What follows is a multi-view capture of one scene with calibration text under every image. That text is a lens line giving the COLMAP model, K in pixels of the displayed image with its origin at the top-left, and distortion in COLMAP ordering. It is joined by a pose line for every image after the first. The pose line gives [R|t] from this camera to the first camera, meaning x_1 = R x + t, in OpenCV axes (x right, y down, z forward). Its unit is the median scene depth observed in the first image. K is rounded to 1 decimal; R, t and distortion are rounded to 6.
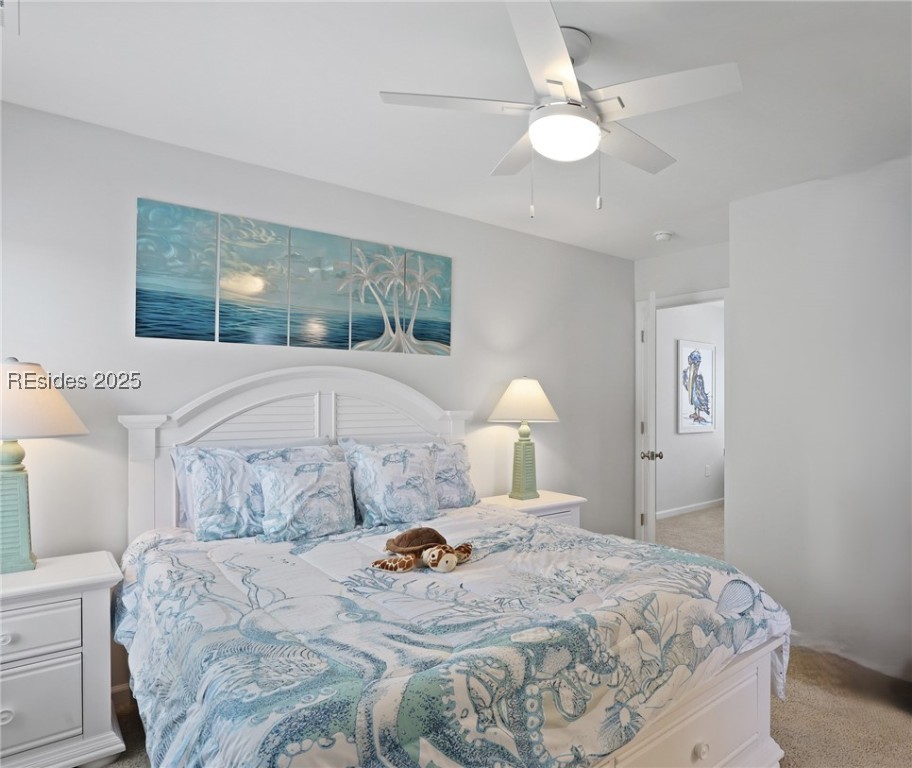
lens RADIAL K [[553.9, 0, 456.5], [0, 553.9, 398.8], [0, 0, 1]] dist [-0.000049, -0.000265]
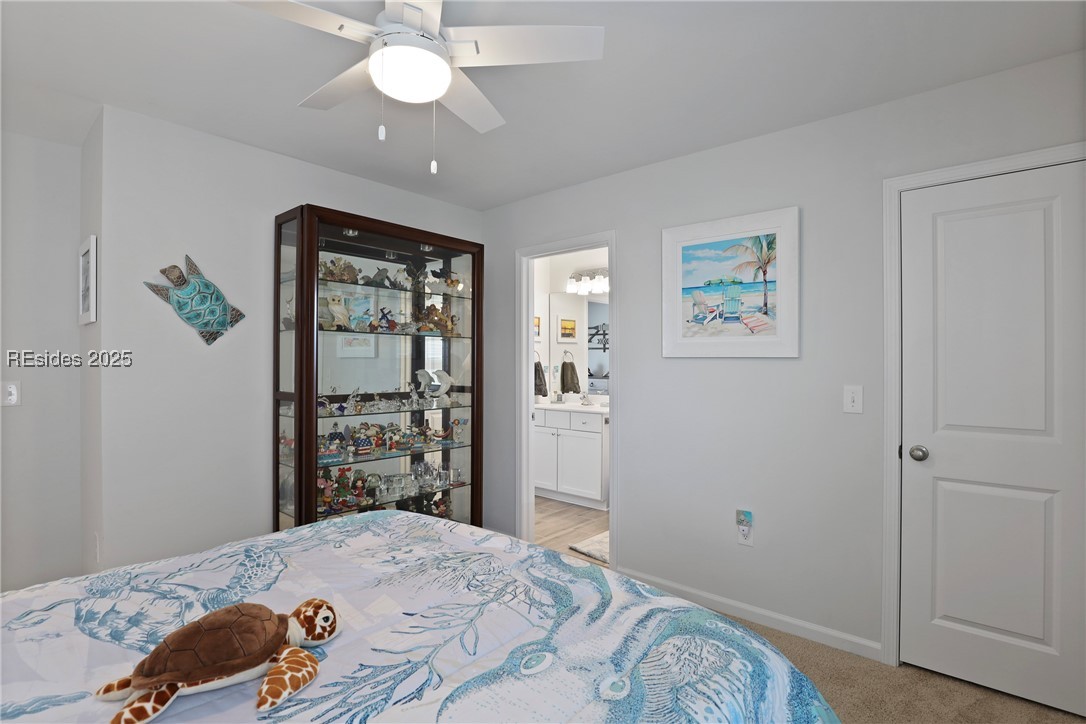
lens RADIAL K [[528.6, 0, 543.6], [0, 528.6, 363.9], [0, 0, 1]] dist [-0.023407, -0.000170]
pose [[-0.183855, -0.003170, 0.982948, -0.877928], [0.002324, 0.999991, 0.003660, -0.034550], [-0.982951, 0.002958, -0.183846, 1.063829]]
